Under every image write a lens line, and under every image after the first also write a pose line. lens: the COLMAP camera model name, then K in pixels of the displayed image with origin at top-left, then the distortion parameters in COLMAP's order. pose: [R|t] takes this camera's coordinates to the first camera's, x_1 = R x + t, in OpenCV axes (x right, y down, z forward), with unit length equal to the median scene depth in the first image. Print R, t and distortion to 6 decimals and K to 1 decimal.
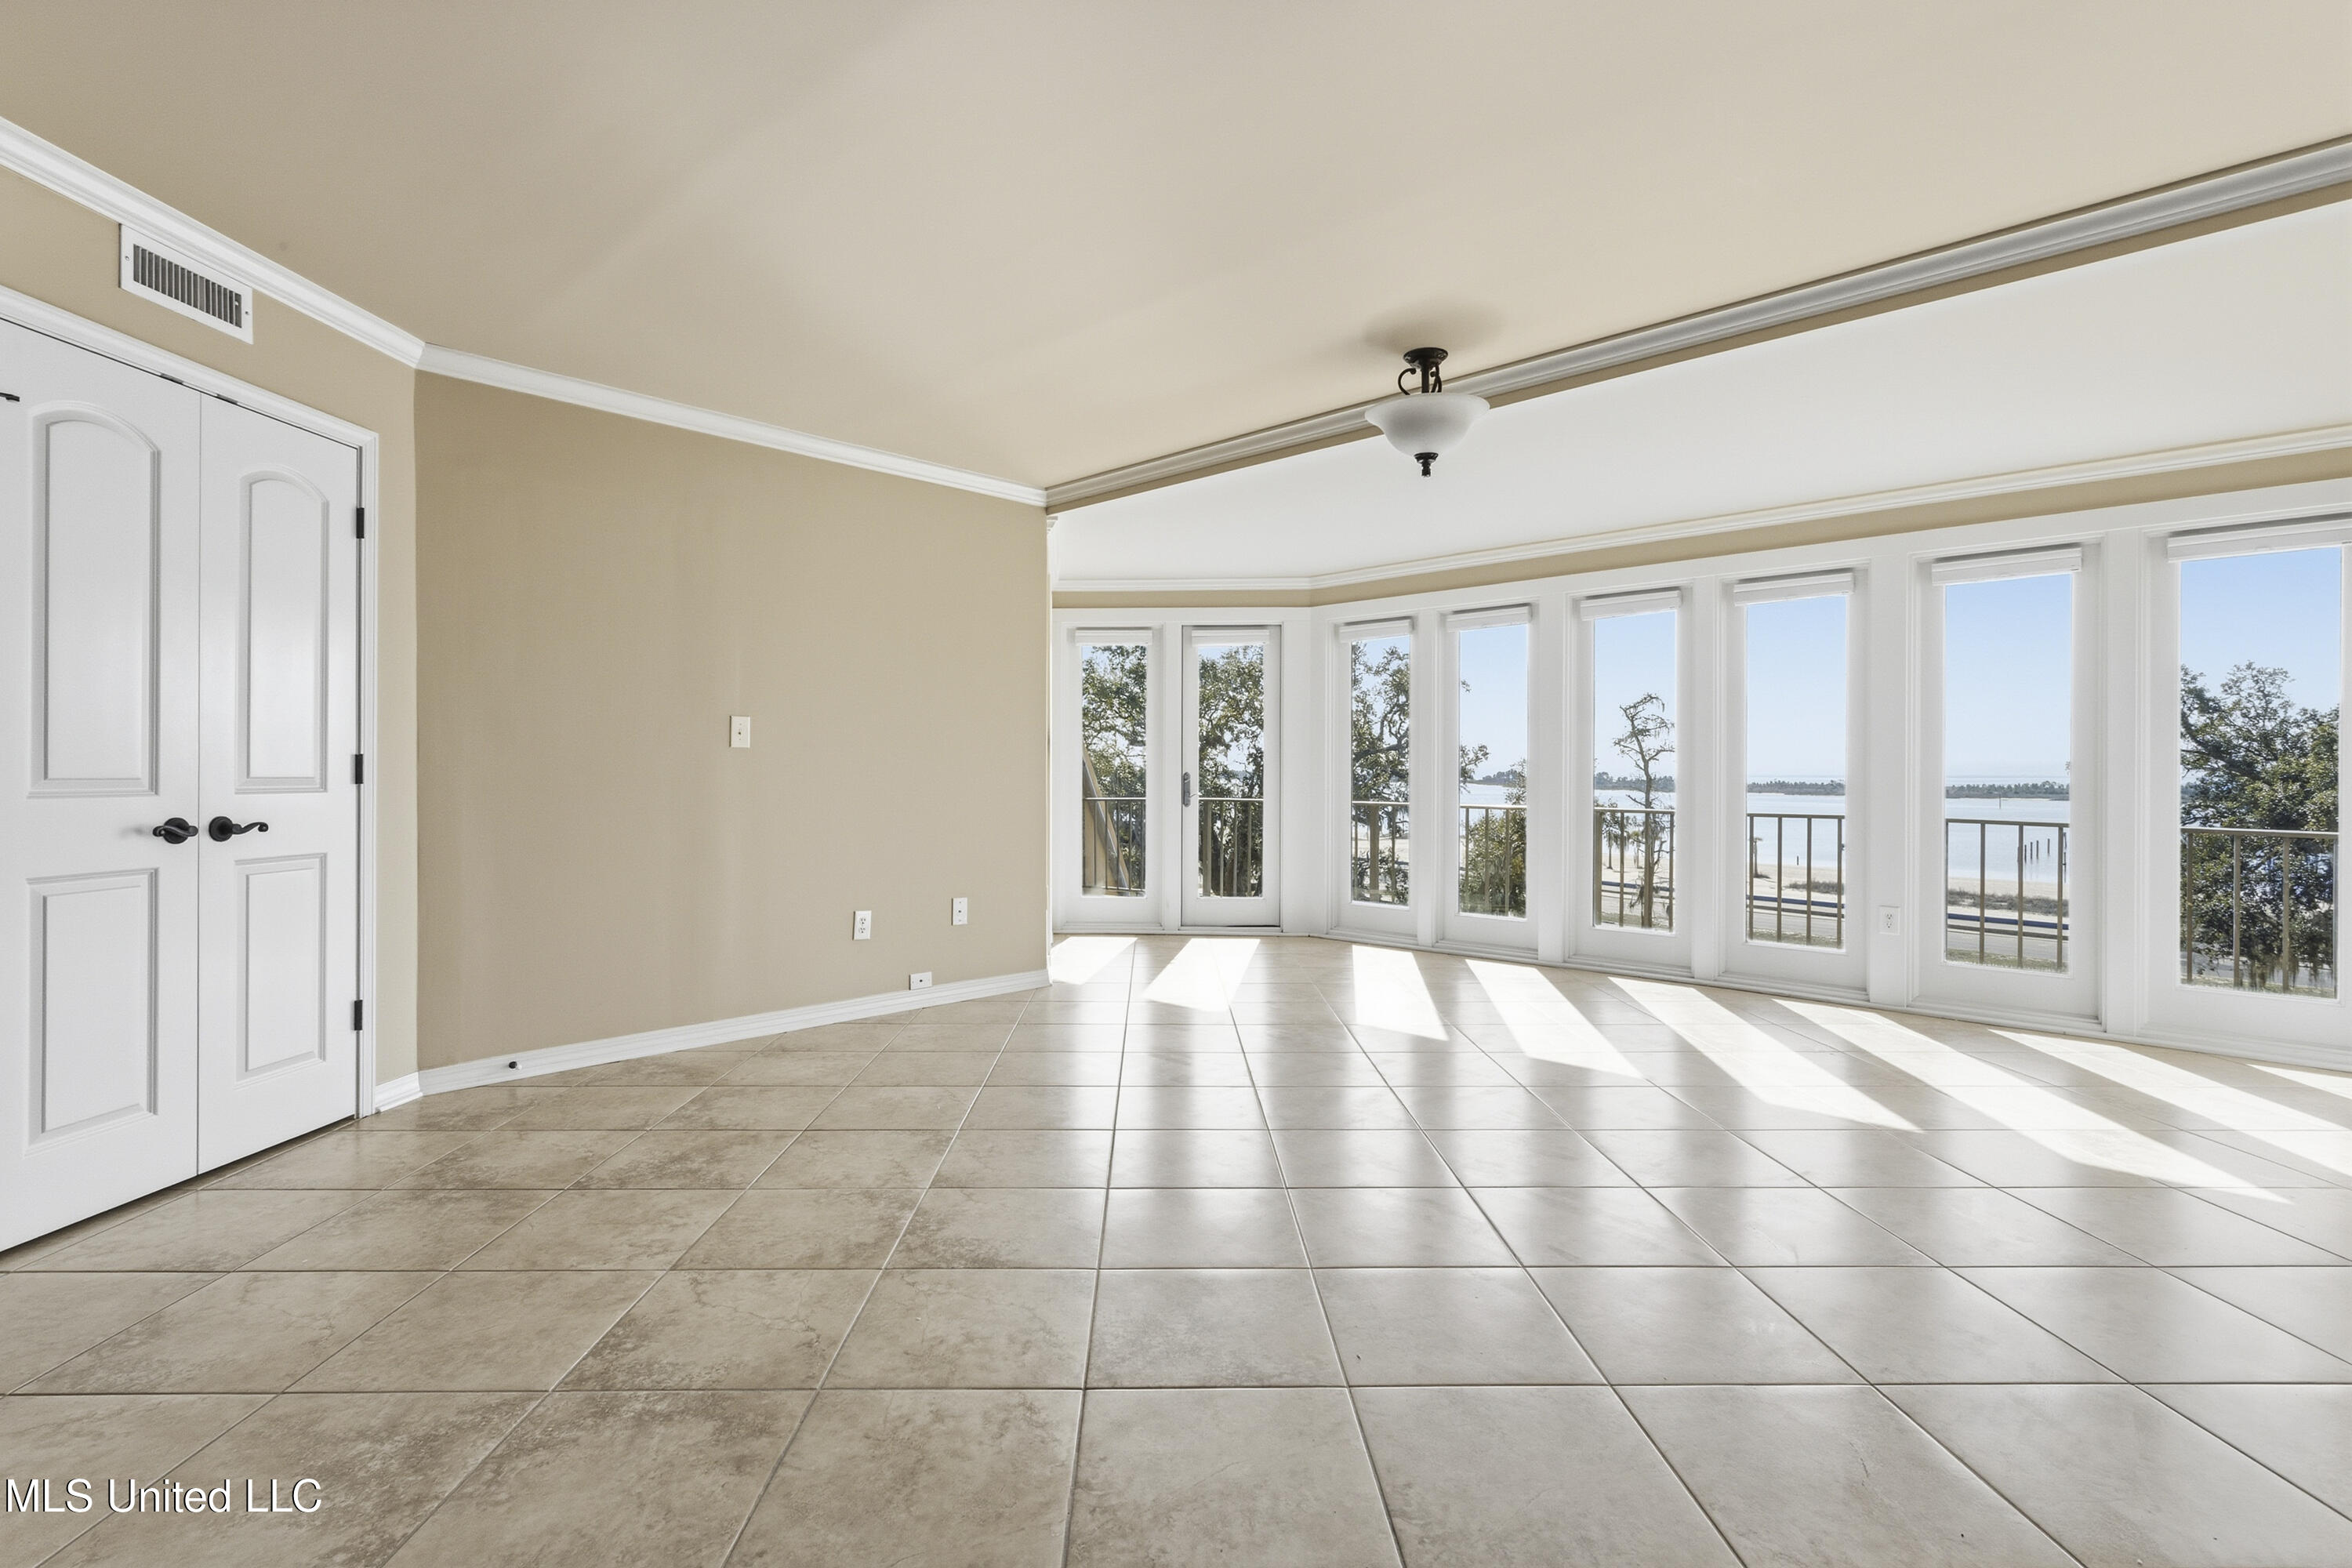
lens RADIAL K [[1185.3, 0, 1180.3], [0, 1185.3, 779.0], [0, 0, 1]] dist [-0.004706, 0.005546]
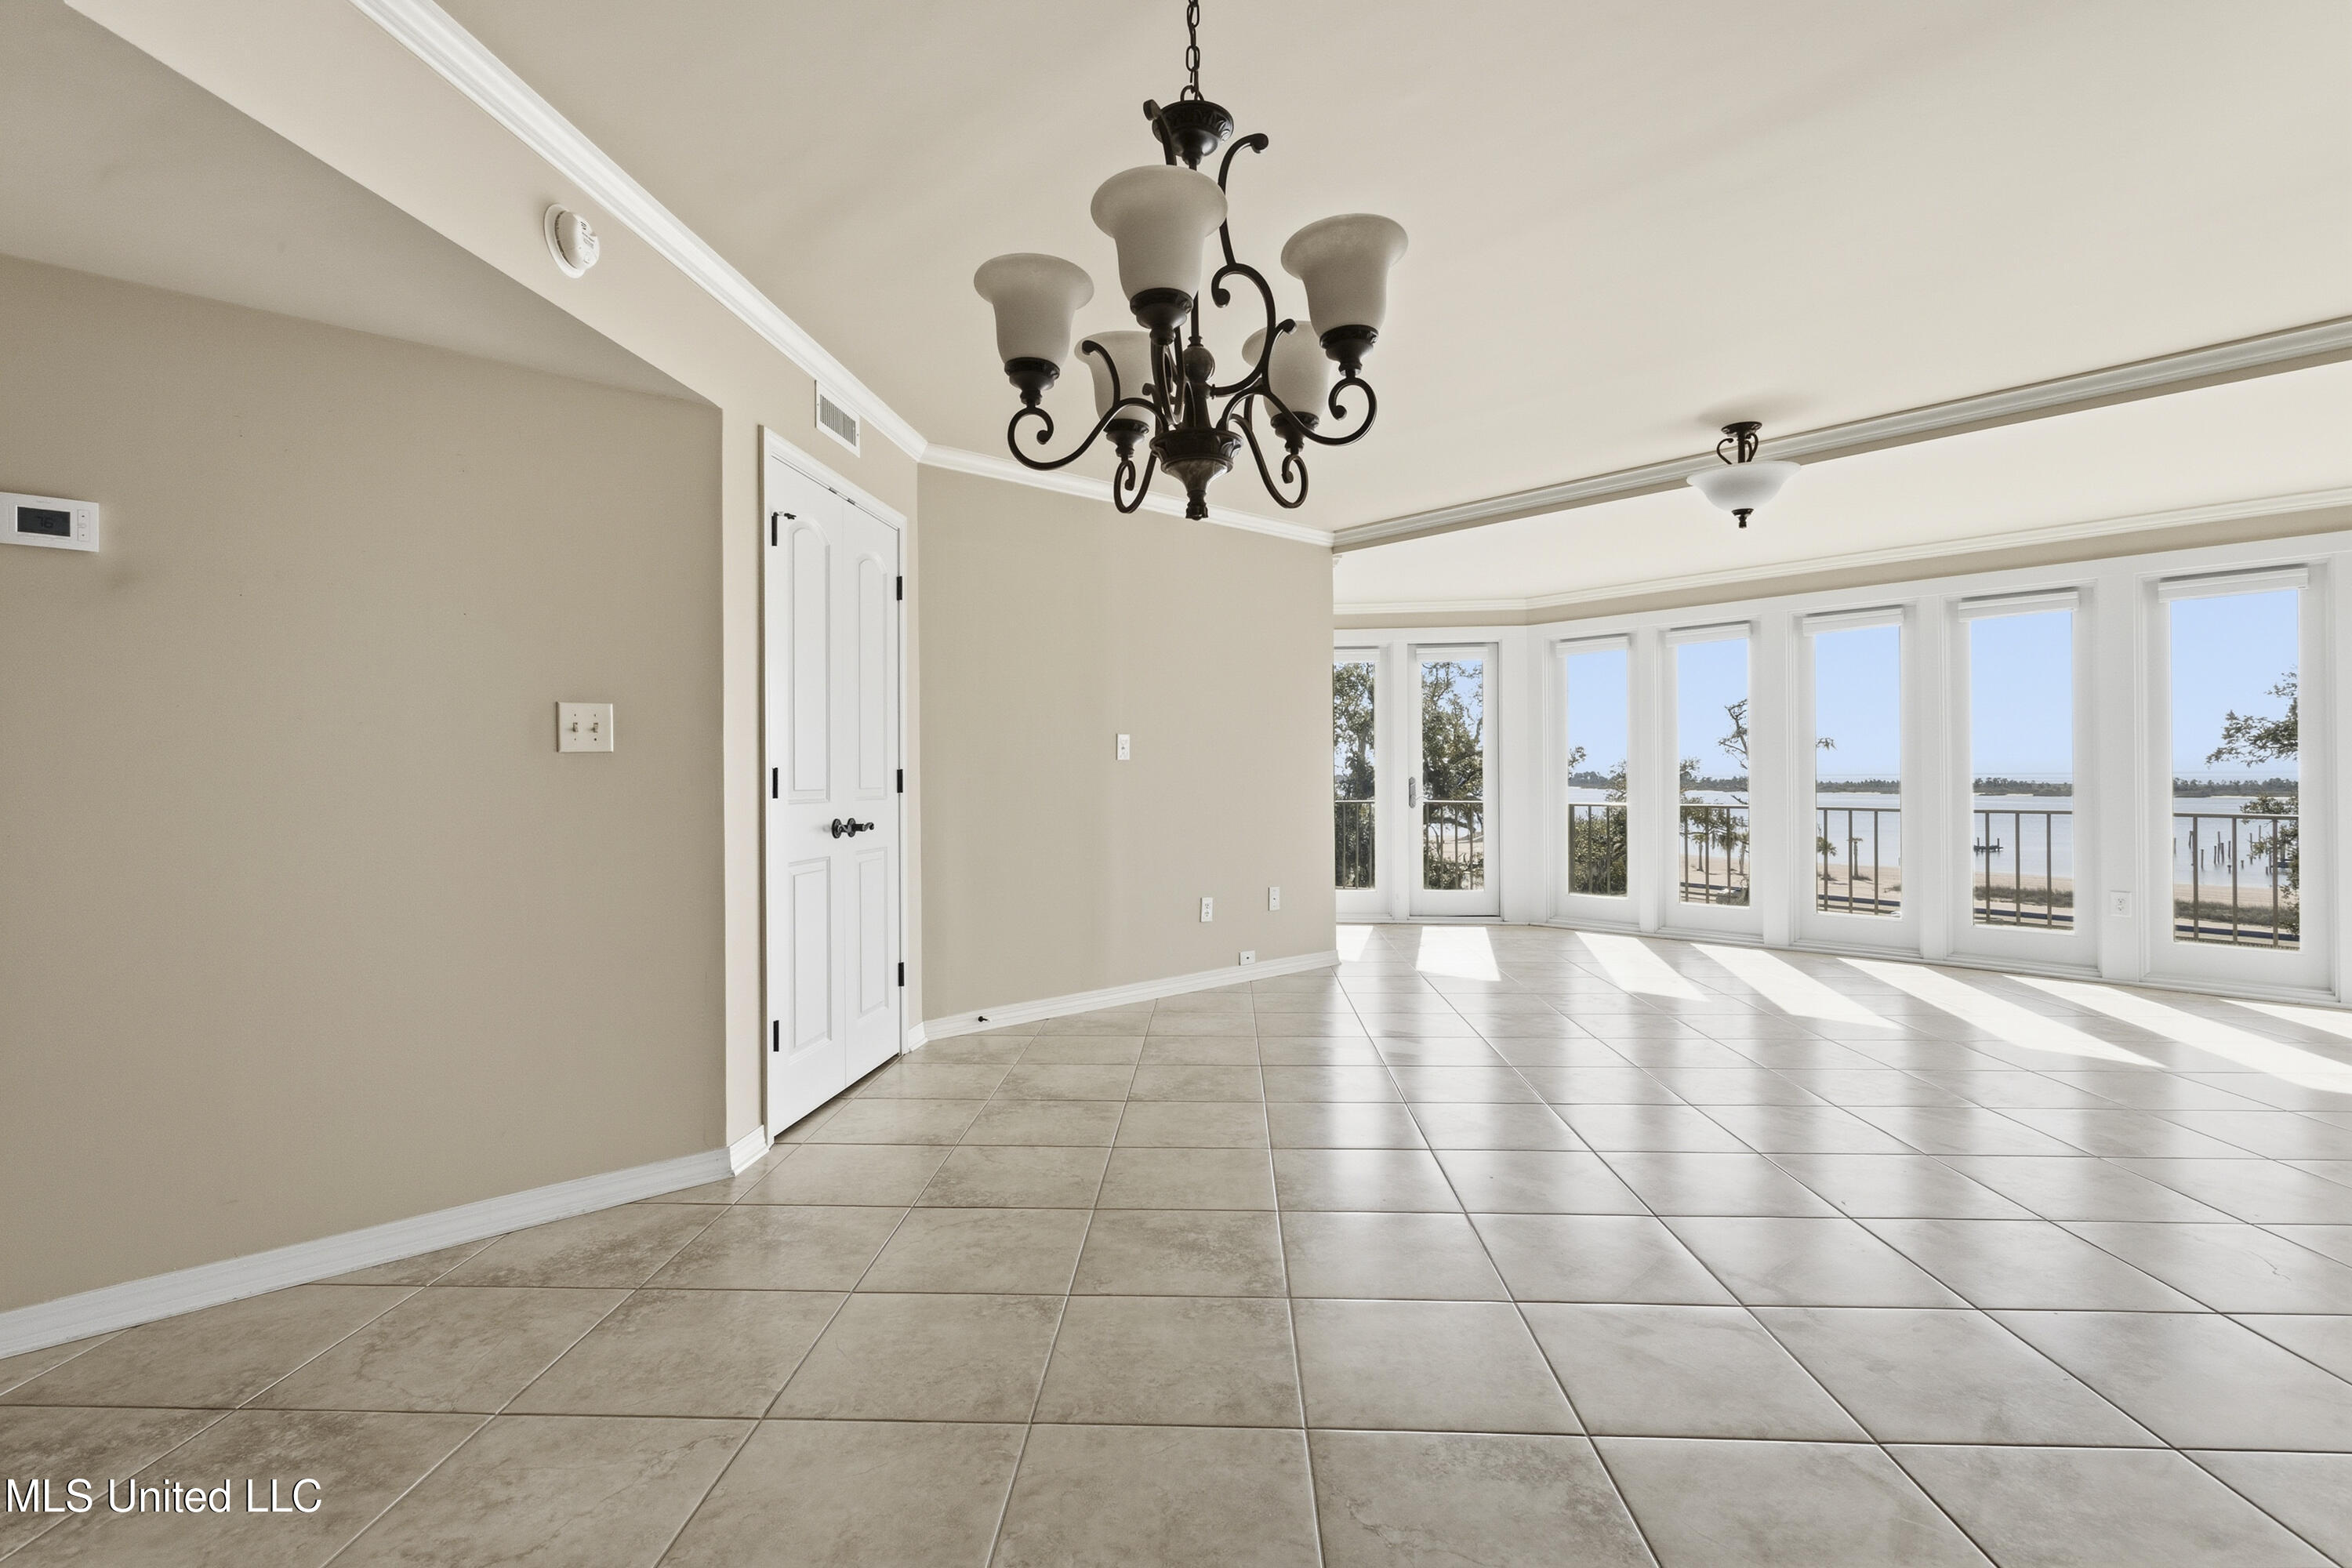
lens RADIAL K [[1185.3, 0, 1168.6], [0, 1185.3, 778.4], [0, 0, 1]] dist [-0.004706, 0.005546]
pose [[0.997651, -0.009347, -0.067859, -0.222298], [0.009058, 0.999949, -0.004556, -0.001800], [0.067898, 0.003931, 0.997685, -0.176579]]
